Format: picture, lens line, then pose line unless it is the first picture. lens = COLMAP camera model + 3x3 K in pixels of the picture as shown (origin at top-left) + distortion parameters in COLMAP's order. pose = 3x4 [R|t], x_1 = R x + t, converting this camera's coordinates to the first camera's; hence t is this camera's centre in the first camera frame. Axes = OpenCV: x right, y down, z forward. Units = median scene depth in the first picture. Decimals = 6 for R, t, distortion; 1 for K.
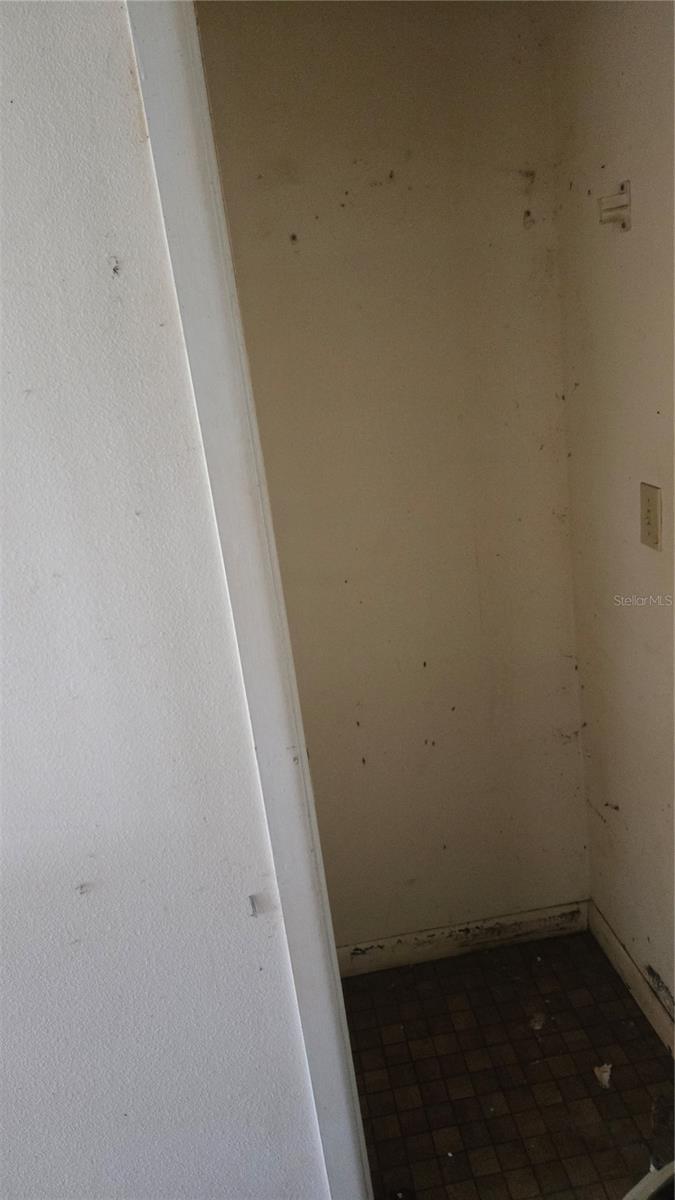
lens RADIAL K [[808.9, 0, 338.1], [0, 808.9, 596.2], [0, 0, 1]] dist [0.074779, -0.066090]
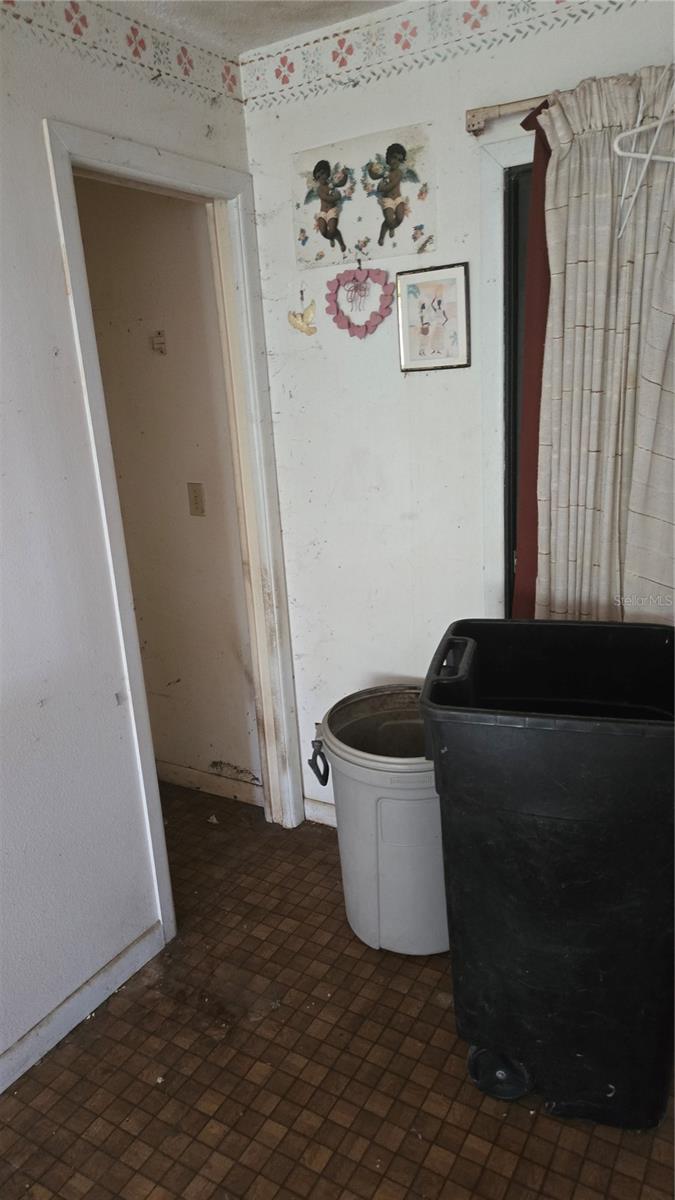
lens RADIAL K [[808.9, 0, 334.7], [0, 808.9, 598.0], [0, 0, 1]] dist [0.074779, -0.066090]
pose [[0.627943, -0.118659, 0.769160, -0.967539], [0.198749, 0.979988, -0.011075, 0.227724], [-0.752454, 0.159824, 0.638960, -0.460153]]
